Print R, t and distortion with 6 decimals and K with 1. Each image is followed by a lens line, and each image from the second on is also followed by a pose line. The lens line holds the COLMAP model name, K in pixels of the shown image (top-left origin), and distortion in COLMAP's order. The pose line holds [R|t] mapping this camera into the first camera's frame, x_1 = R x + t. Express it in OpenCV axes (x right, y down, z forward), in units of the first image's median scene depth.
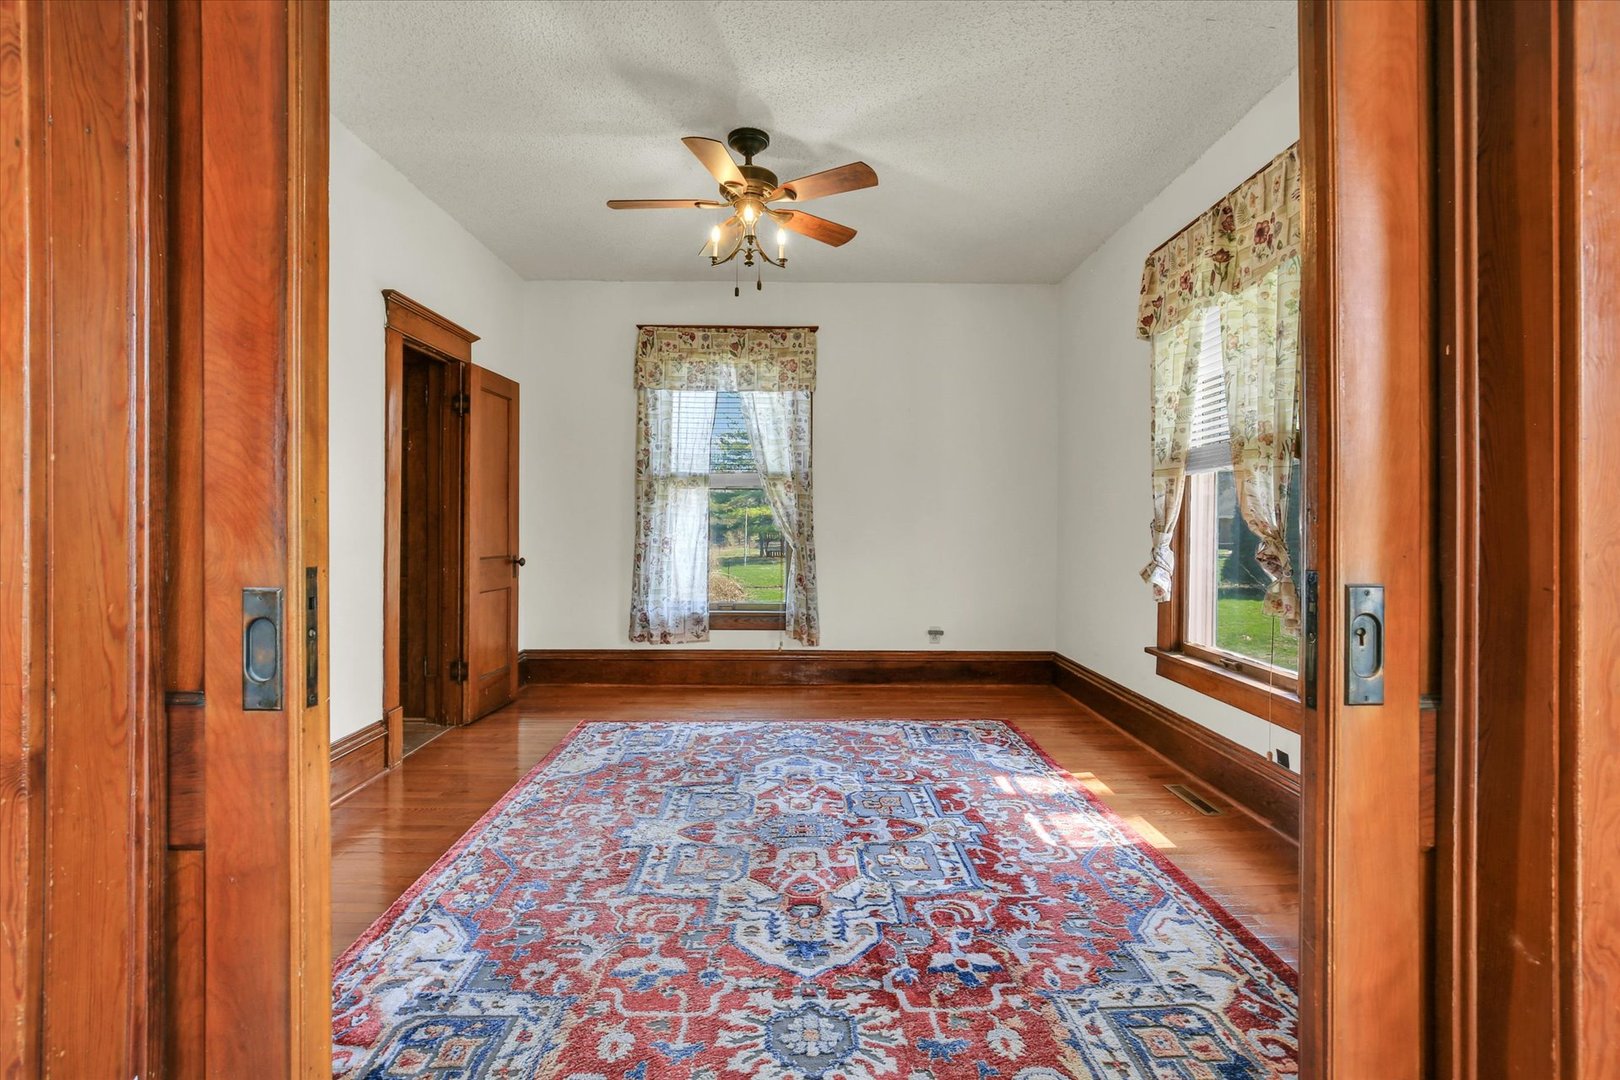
lens RADIAL K [[761.9, 0, 802.4], [0, 761.9, 512.7], [0, 0, 1]] dist [-0.039406, 0.006868]
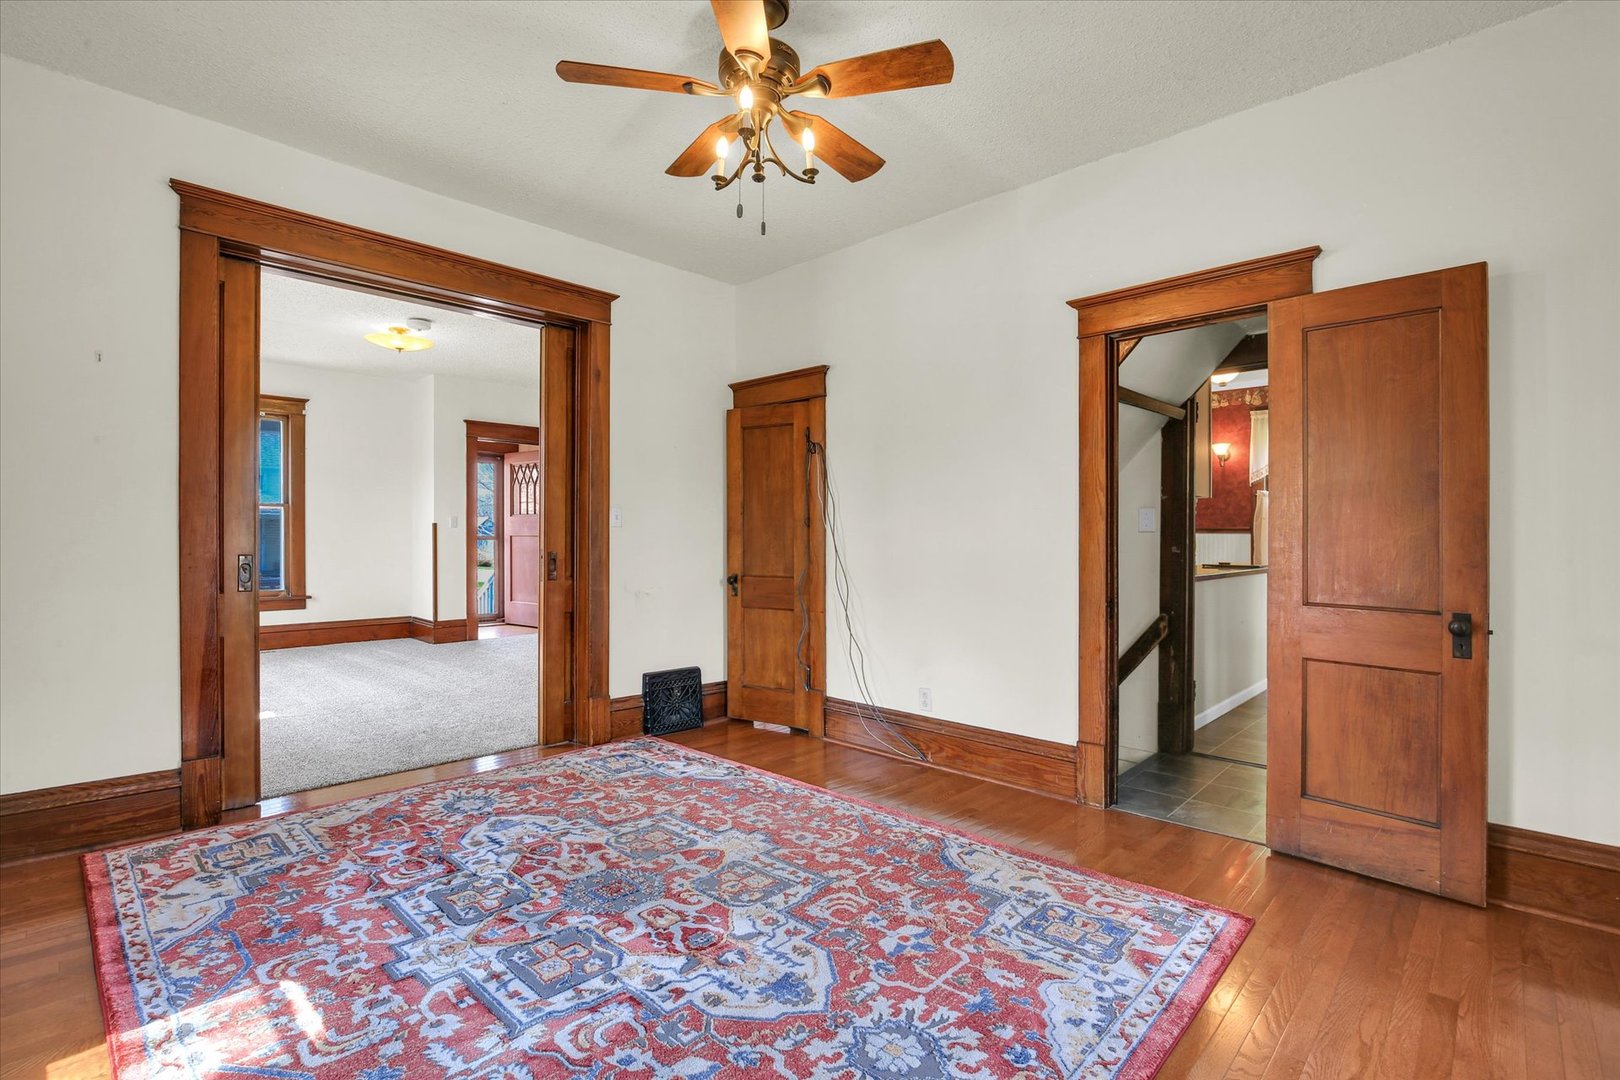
lens RADIAL K [[761.9, 0, 813.0], [0, 761.9, 545.4], [0, 0, 1]] dist [-0.039406, 0.006868]
pose [[-0.701880, 0.001396, -0.712293, 0.503871], [0.007546, 0.999957, -0.005476, 0.026839], [0.712255, -0.009219, -0.701860, 1.949955]]
